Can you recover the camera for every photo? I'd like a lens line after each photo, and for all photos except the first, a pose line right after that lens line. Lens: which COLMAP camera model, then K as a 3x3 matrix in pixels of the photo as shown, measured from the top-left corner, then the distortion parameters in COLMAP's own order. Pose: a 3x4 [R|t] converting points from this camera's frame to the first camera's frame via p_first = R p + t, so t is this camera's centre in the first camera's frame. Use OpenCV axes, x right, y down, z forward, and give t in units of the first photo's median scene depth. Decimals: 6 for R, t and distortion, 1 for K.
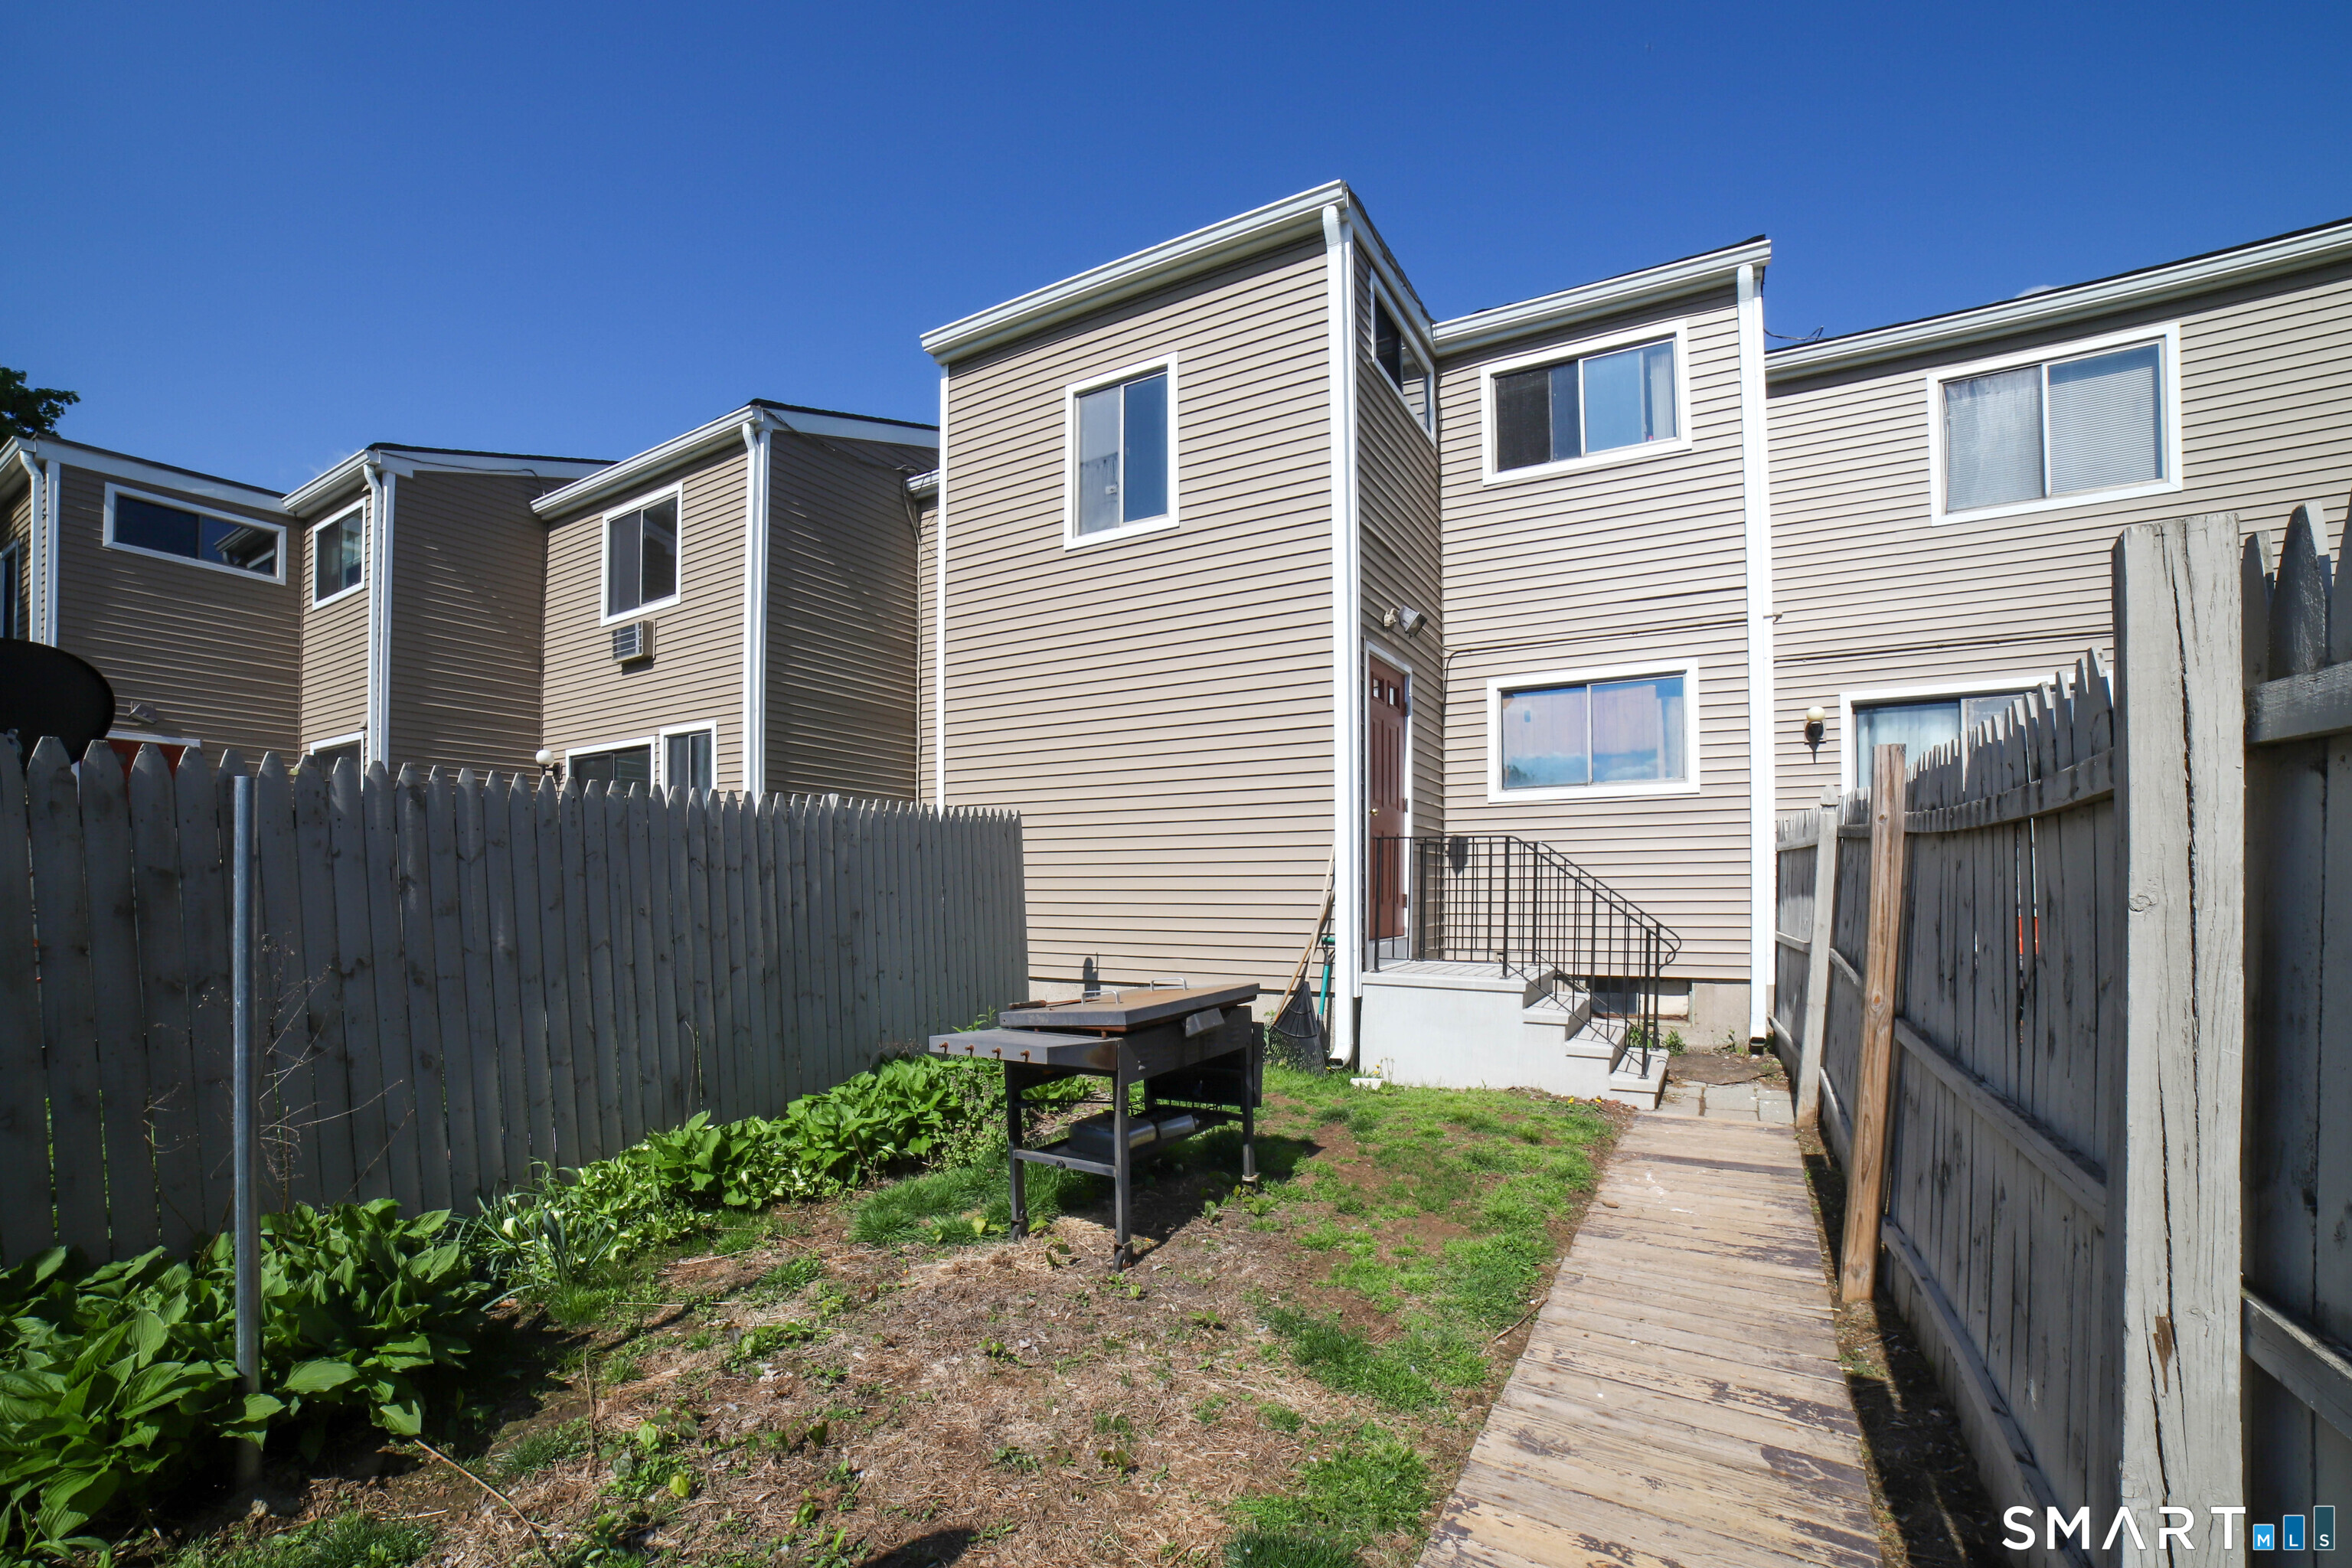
lens RADIAL K [[980.3, 0, 1166.4], [0, 980.3, 875.8], [0, 0, 1]] dist [-0.069644, 0.027770]
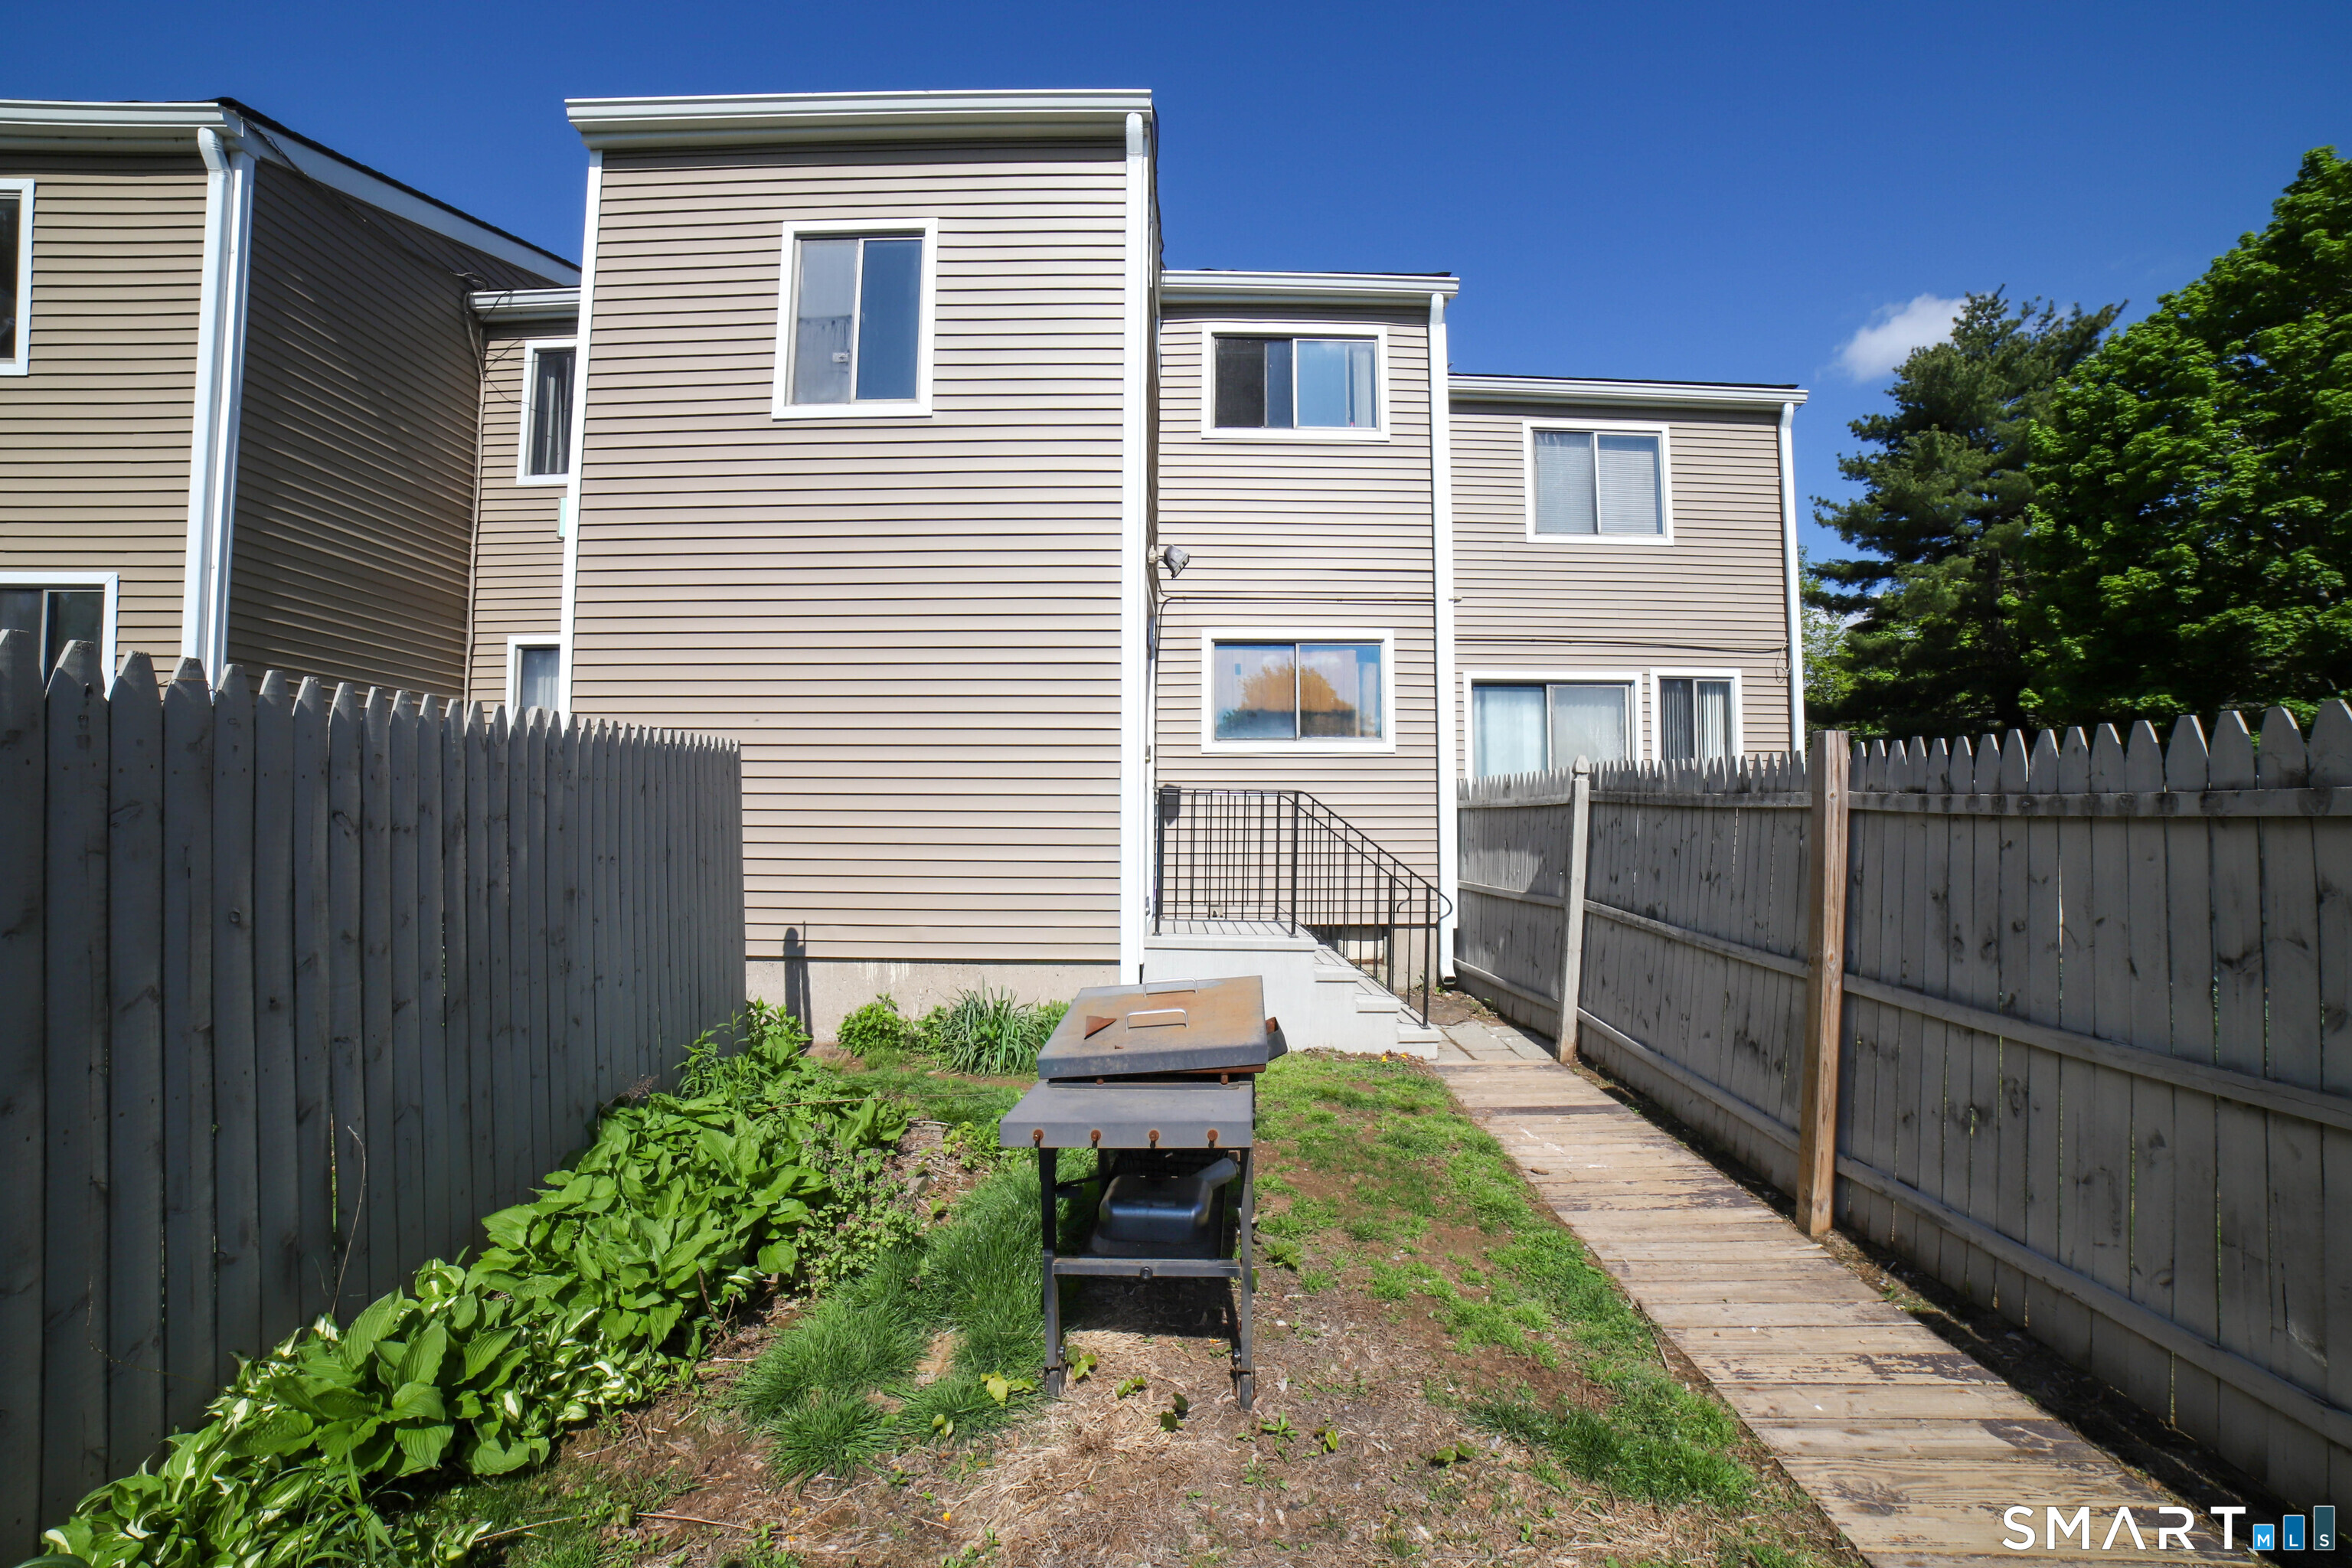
lens RADIAL K [[947.2, 0, 1190.9], [0, 947.2, 776.8], [0, 0, 1]] dist [-0.080051, 0.027780]
pose [[0.868770, 0.027262, 0.494465, -0.180968], [-0.009716, 0.999230, -0.038022, -0.012974], [-0.495121, 0.028228, 0.868365, 0.179565]]
